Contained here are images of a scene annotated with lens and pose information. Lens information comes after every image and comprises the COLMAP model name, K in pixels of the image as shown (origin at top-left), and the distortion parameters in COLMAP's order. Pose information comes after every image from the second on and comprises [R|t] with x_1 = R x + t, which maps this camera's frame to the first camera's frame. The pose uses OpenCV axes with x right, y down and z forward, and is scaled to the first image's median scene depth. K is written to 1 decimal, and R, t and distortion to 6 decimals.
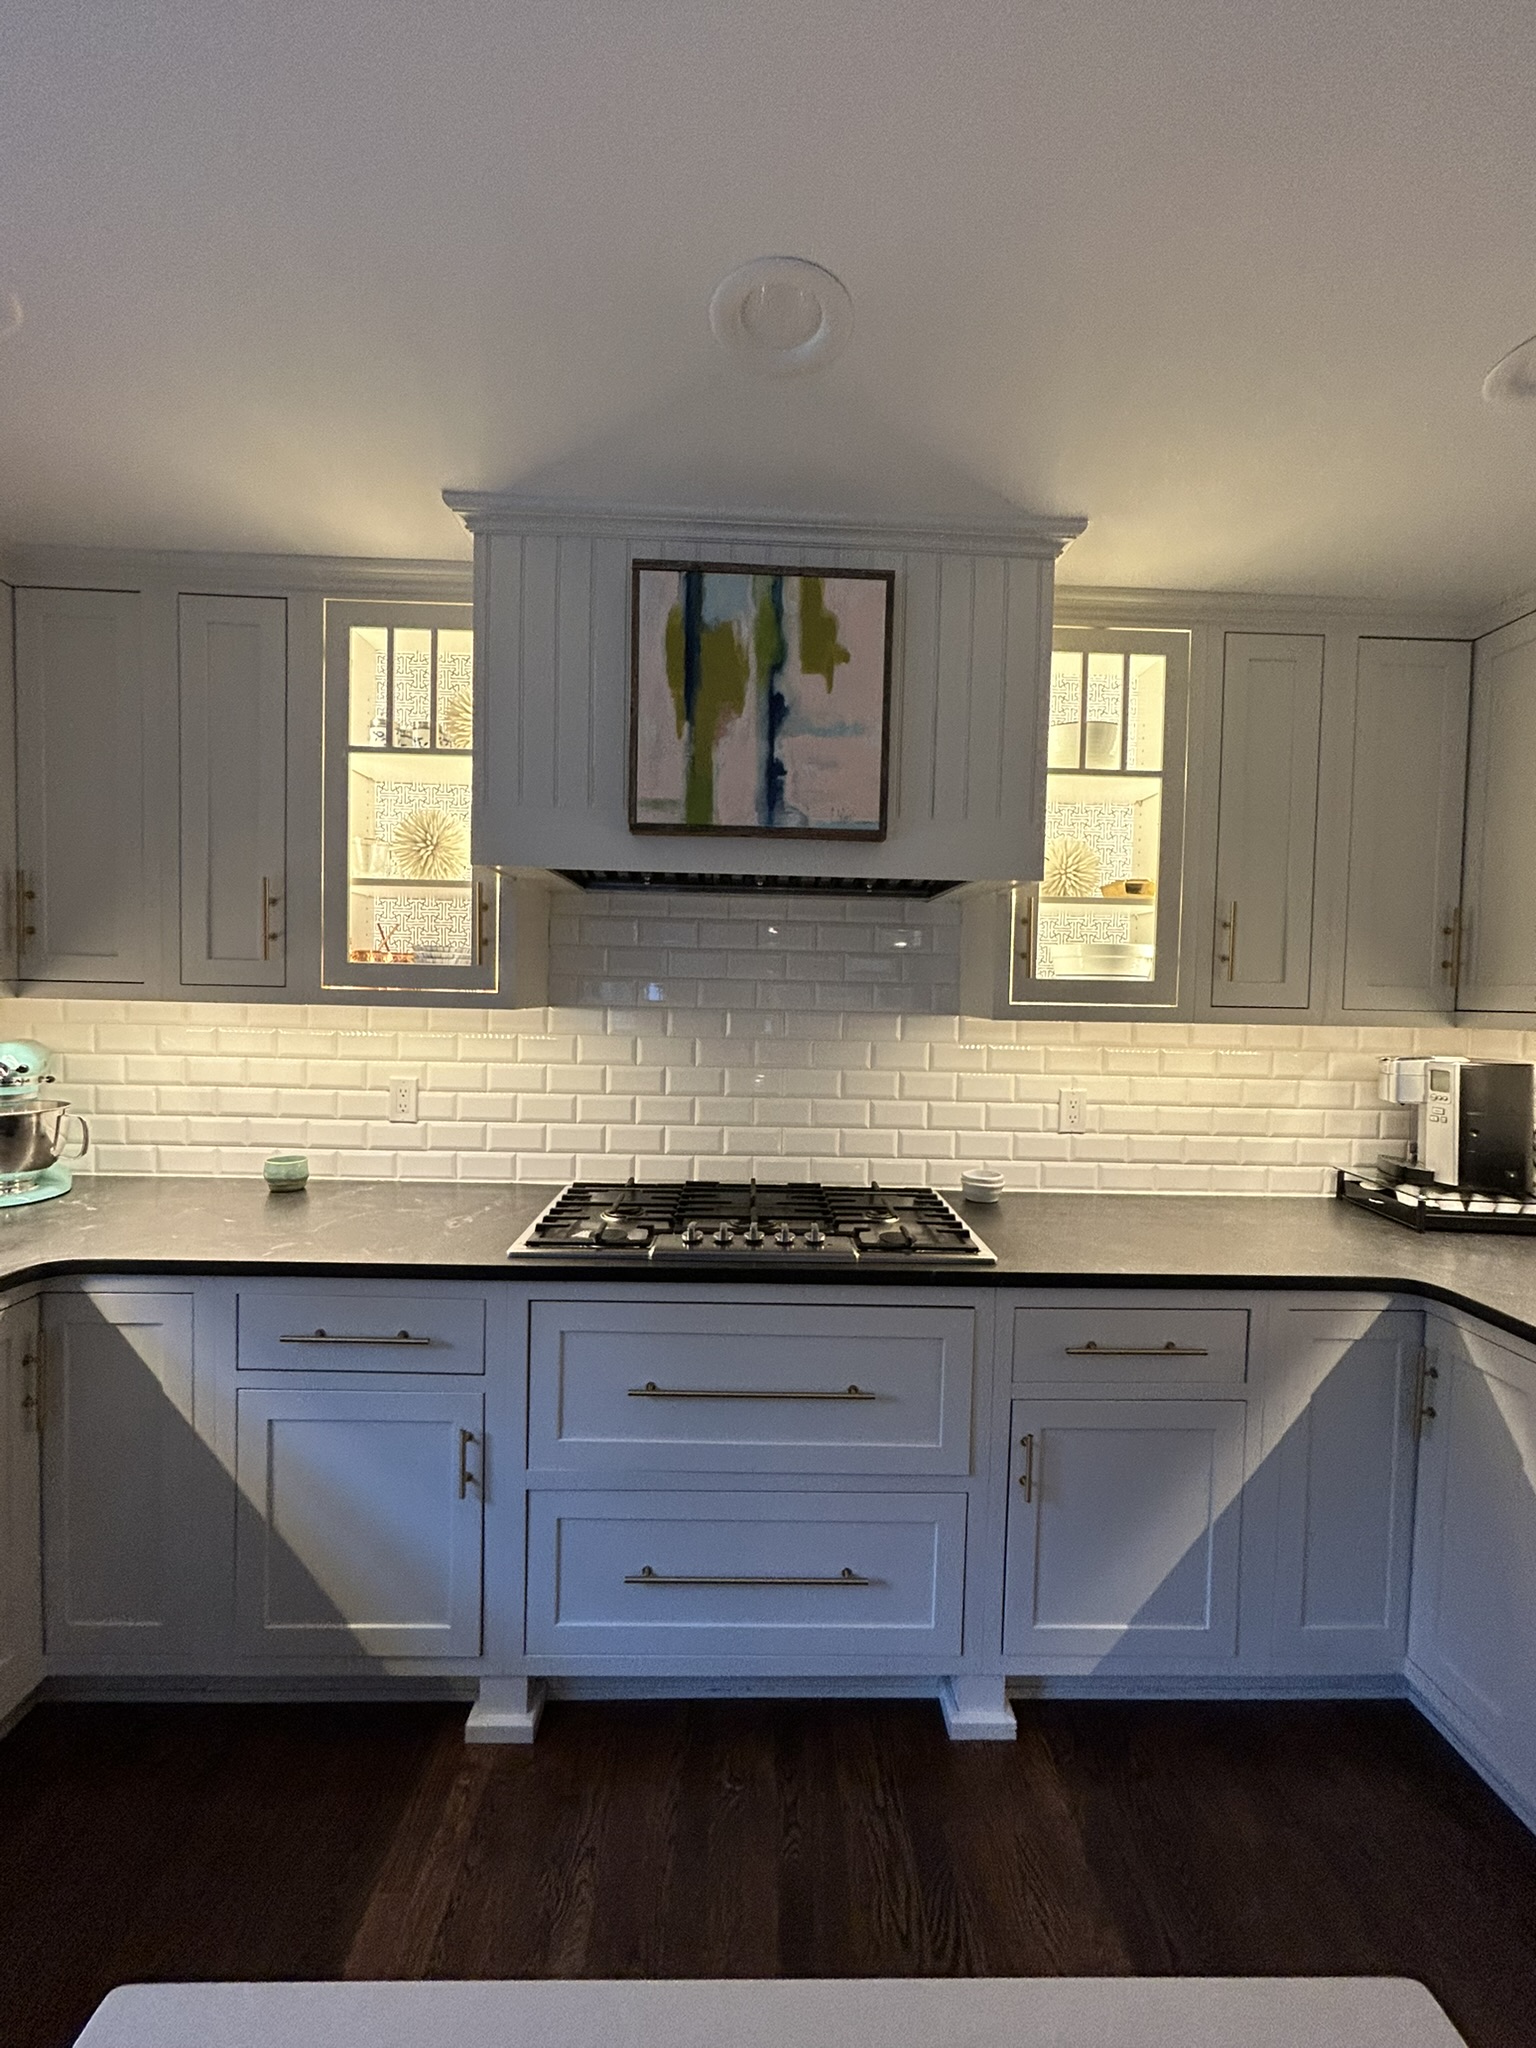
lens RADIAL K [[827.7, 0, 772.5], [0, 827.7, 1021.6], [0, 0, 1]] dist [-0.001097, -0.000212]
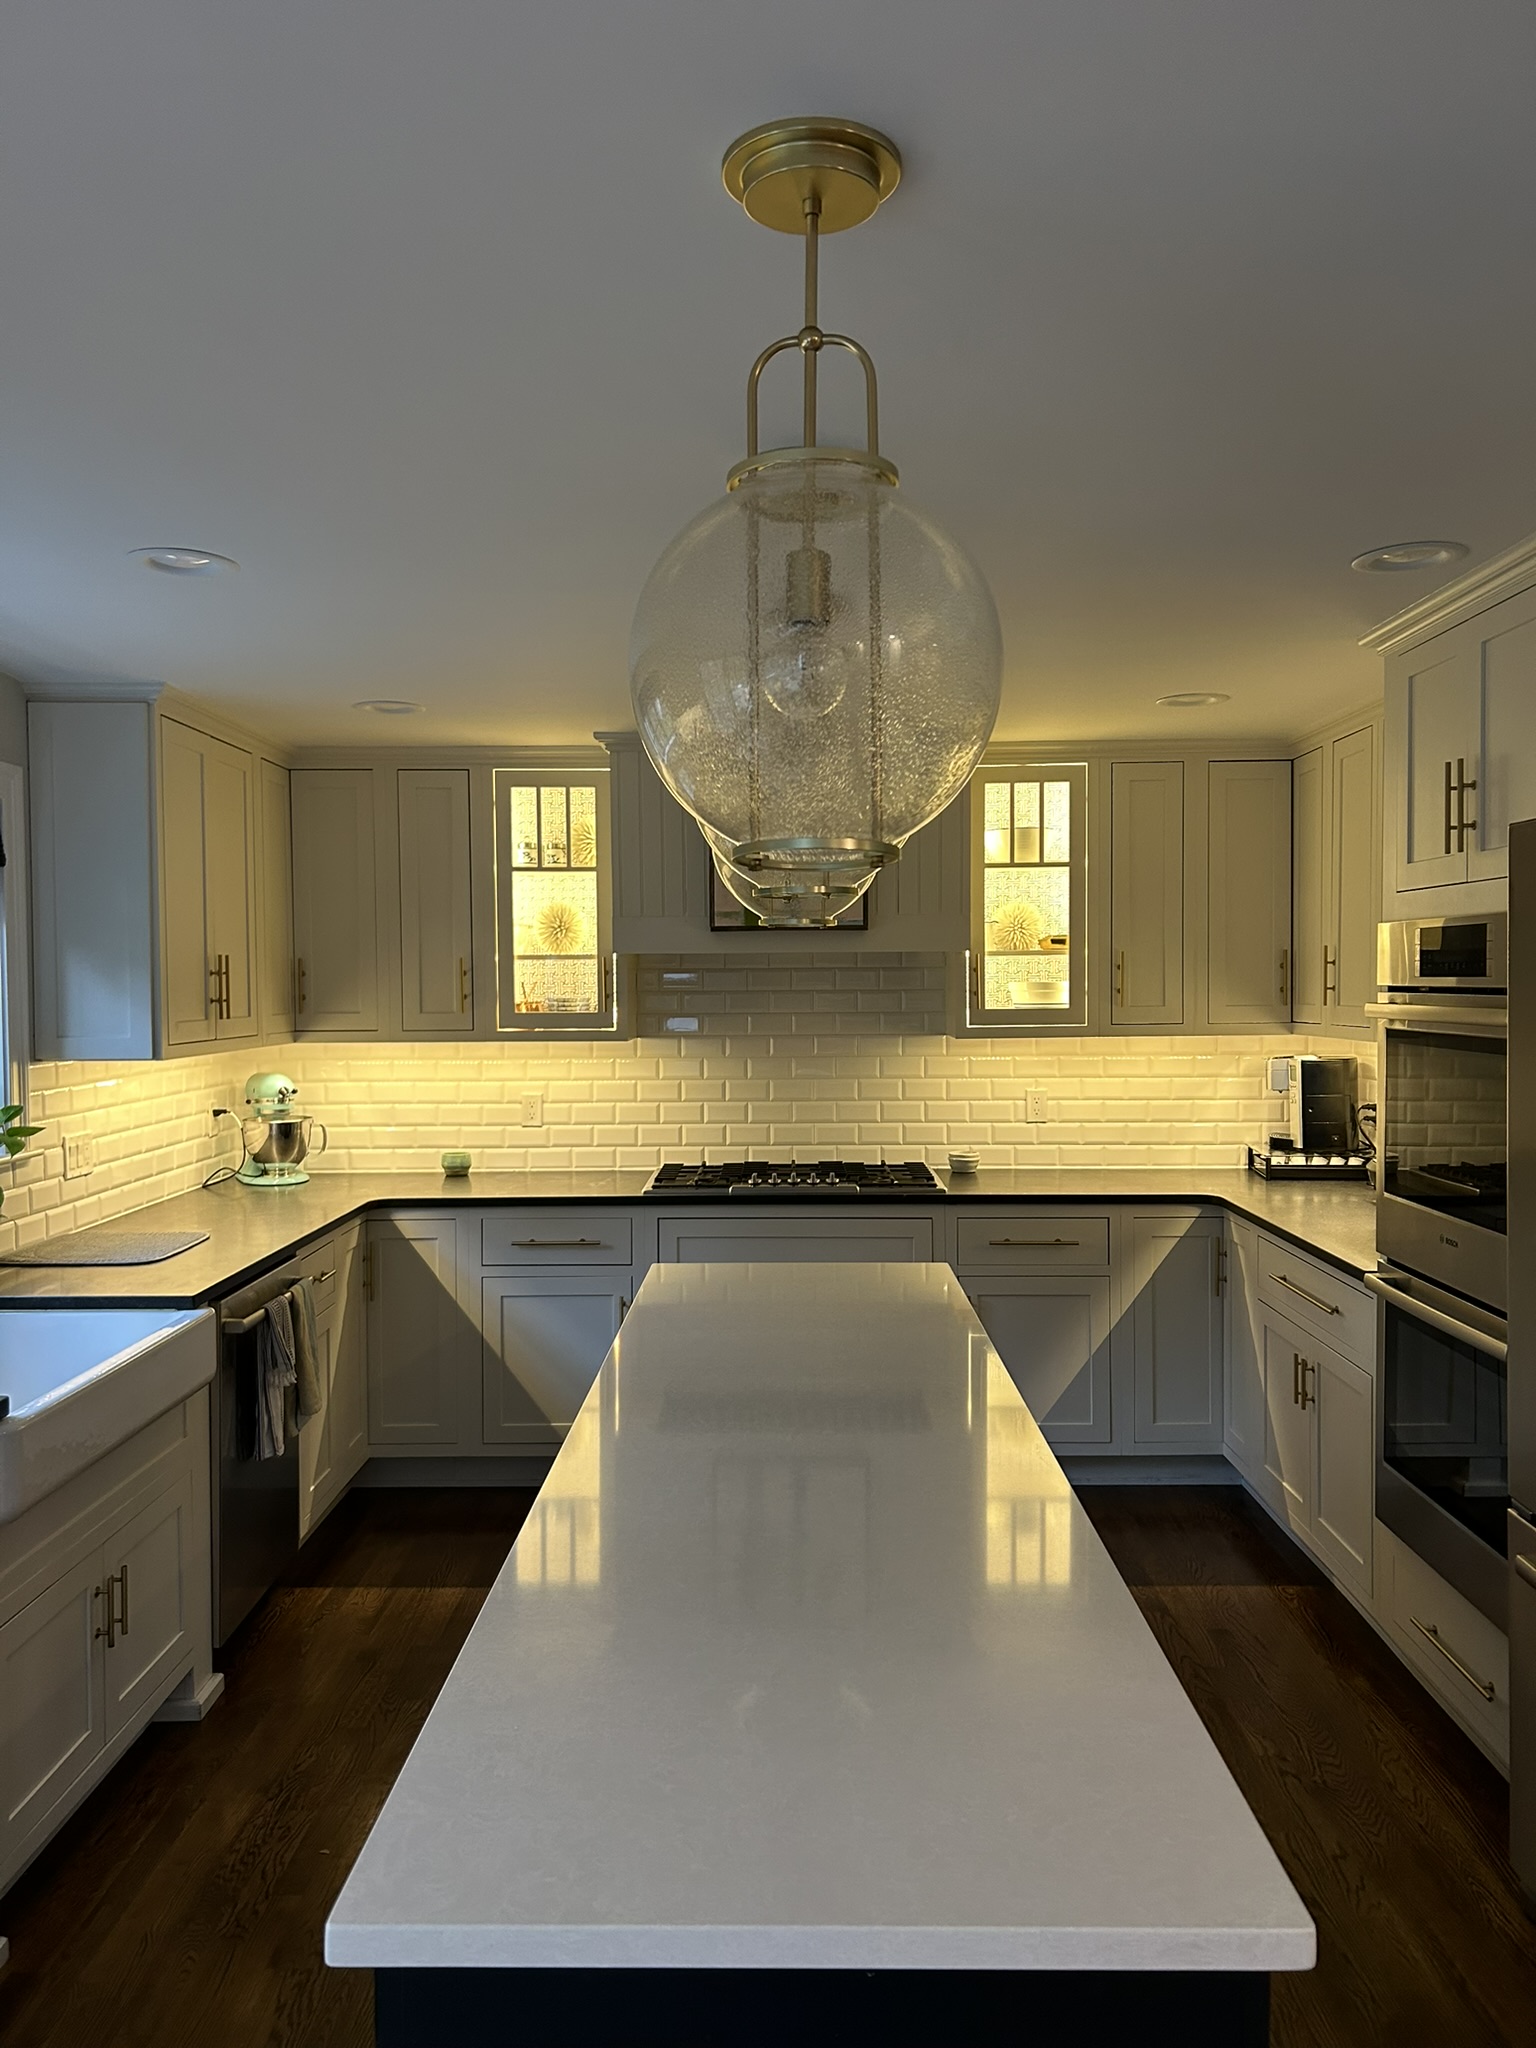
lens RADIAL K [[1529.8, 0, 768.0], [0, 1529.8, 1024.0], [0, 0, 1]] dist [0.095633, -0.174030]
pose [[0.998734, -0.029913, -0.040449, 0.048911], [0.029560, 0.999520, -0.009309, -0.012214], [0.040708, 0.008102, 0.999138, -1.703511]]
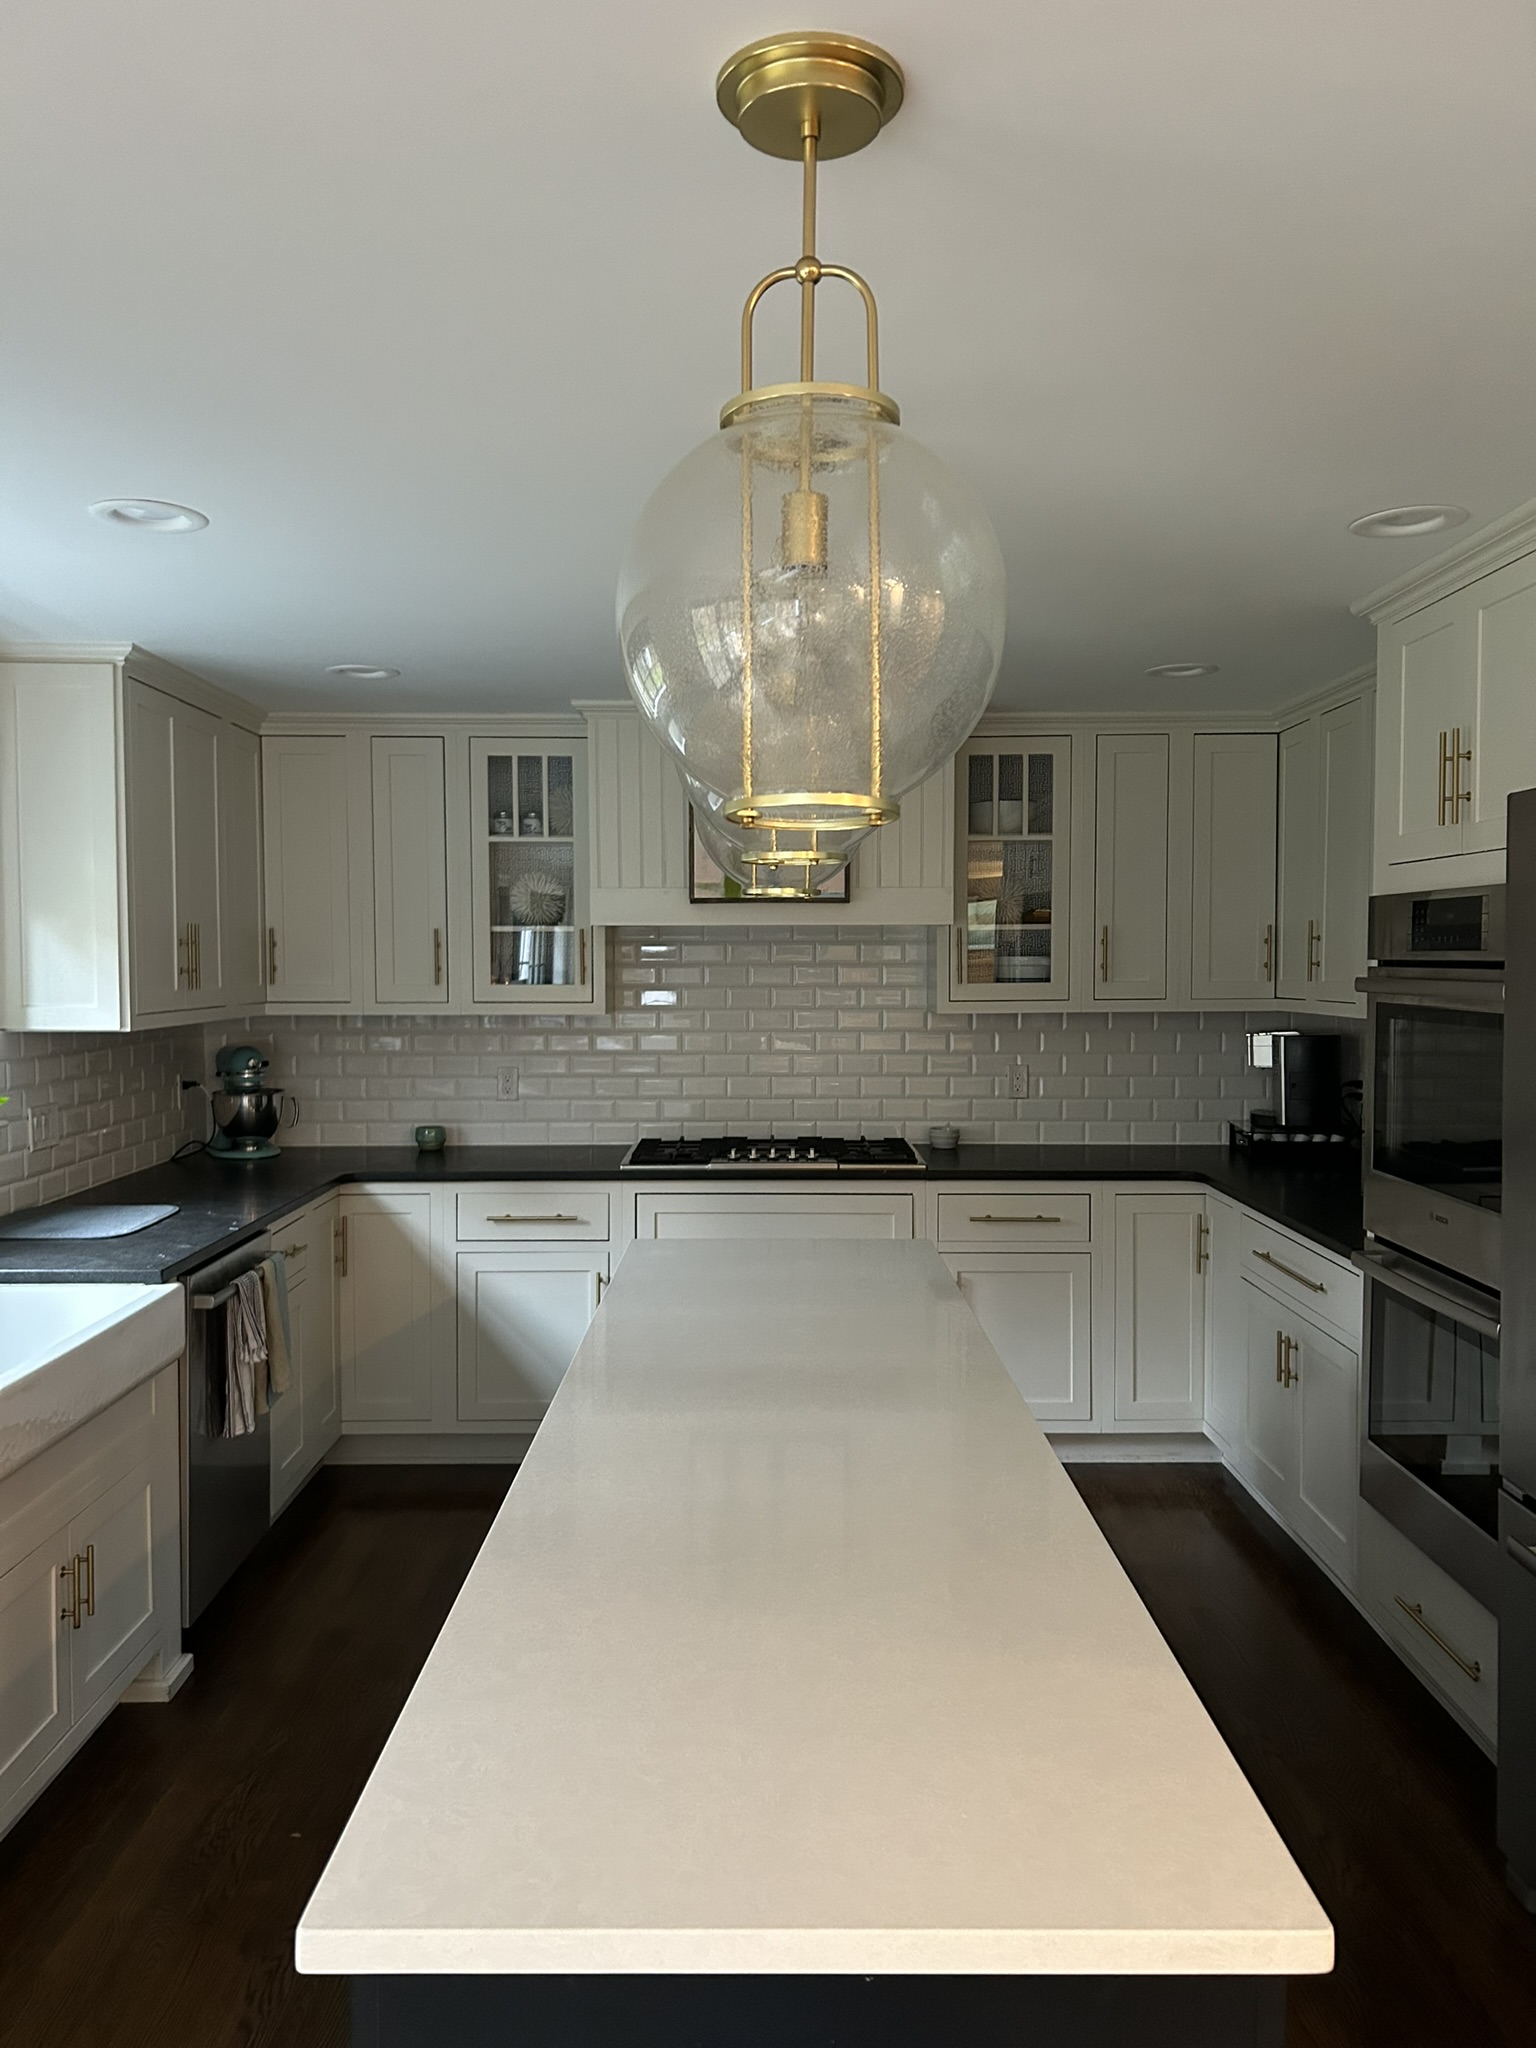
lens RADIAL K [[1529.8, 0, 768.0], [0, 1529.8, 1024.0], [0, 0, 1]] dist [0.095633, -0.174030]
pose [[0.999411, -0.024324, -0.024226, 0.038657], [0.024477, 0.999682, 0.006060, -0.006906], [0.024071, -0.006649, 0.999688, -1.672046]]
